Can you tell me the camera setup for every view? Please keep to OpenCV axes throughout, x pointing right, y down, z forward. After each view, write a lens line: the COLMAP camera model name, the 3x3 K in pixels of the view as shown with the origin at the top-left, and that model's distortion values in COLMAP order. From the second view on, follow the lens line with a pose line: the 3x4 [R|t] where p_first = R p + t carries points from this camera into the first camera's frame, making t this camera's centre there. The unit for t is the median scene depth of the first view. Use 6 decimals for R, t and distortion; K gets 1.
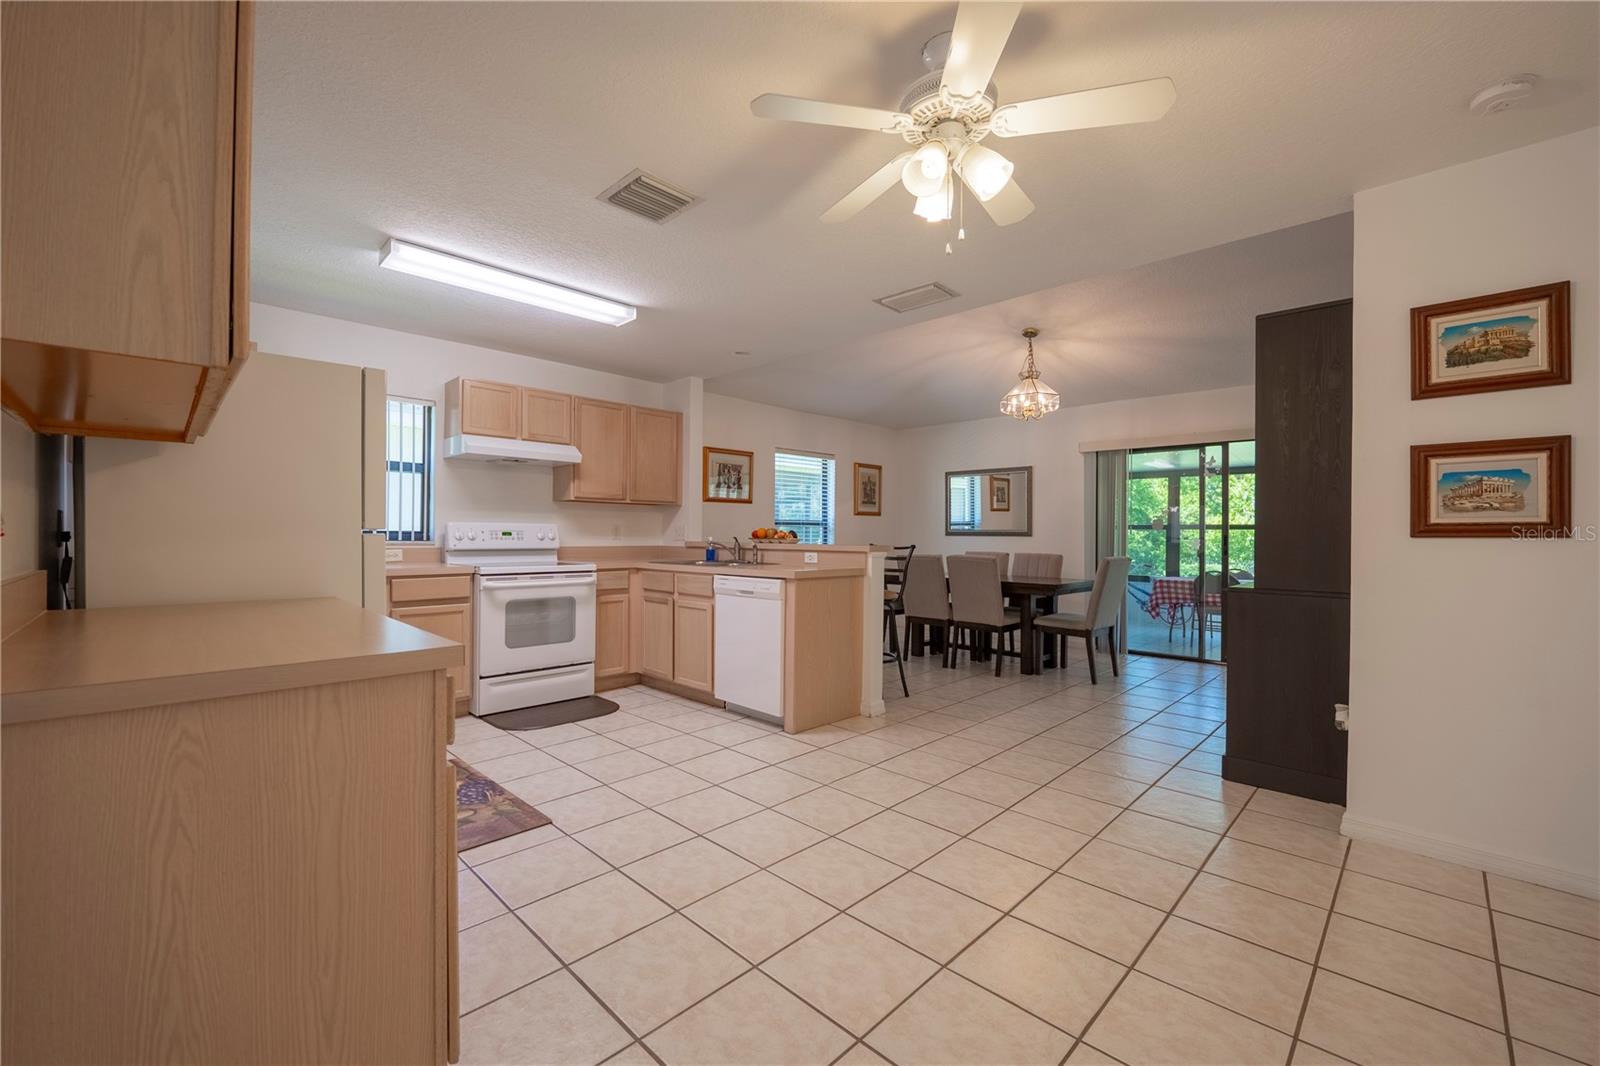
lens RADIAL K [[651.4, 0, 794.8], [0, 651.4, 534.3], [0, 0, 1]] dist [-0.009459, 0.000825]
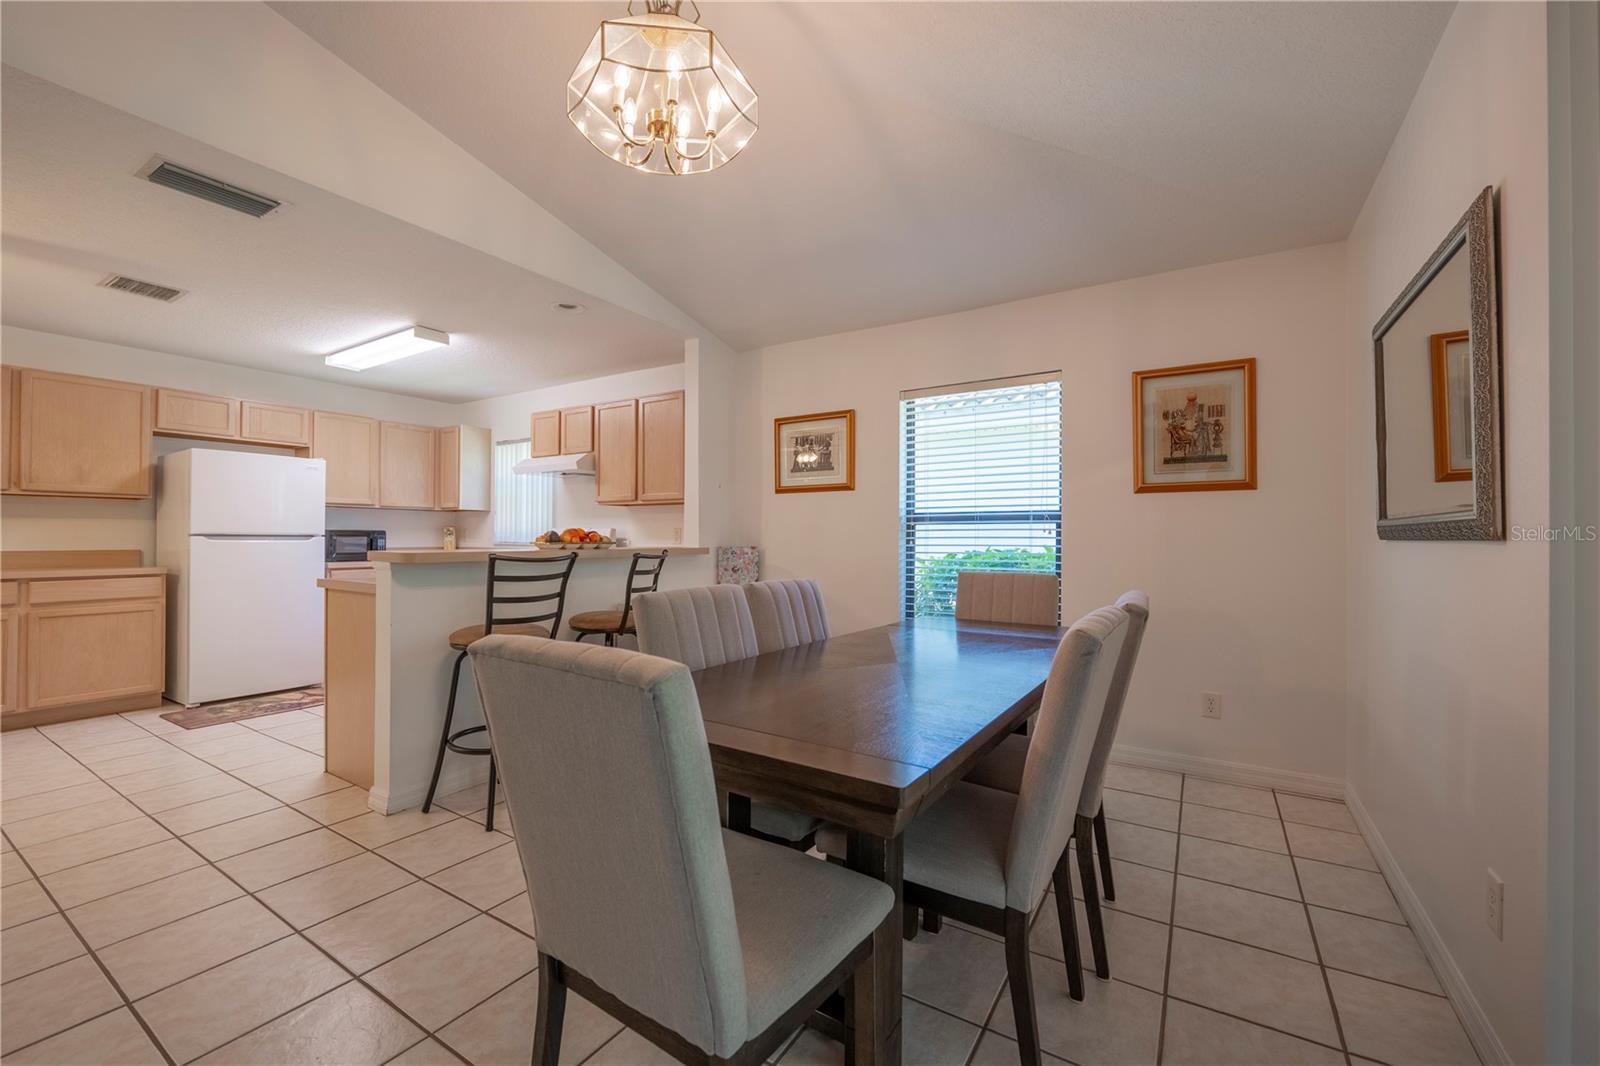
lens RADIAL K [[651.4, 0, 793.5], [0, 651.4, 533.2], [0, 0, 1]] dist [-0.009459, 0.000825]
pose [[0.216140, -0.013720, -0.976266, 0.725244], [-0.002730, 0.999889, -0.014657, 0.006420], [0.976359, 0.005833, 0.216079, 1.069381]]
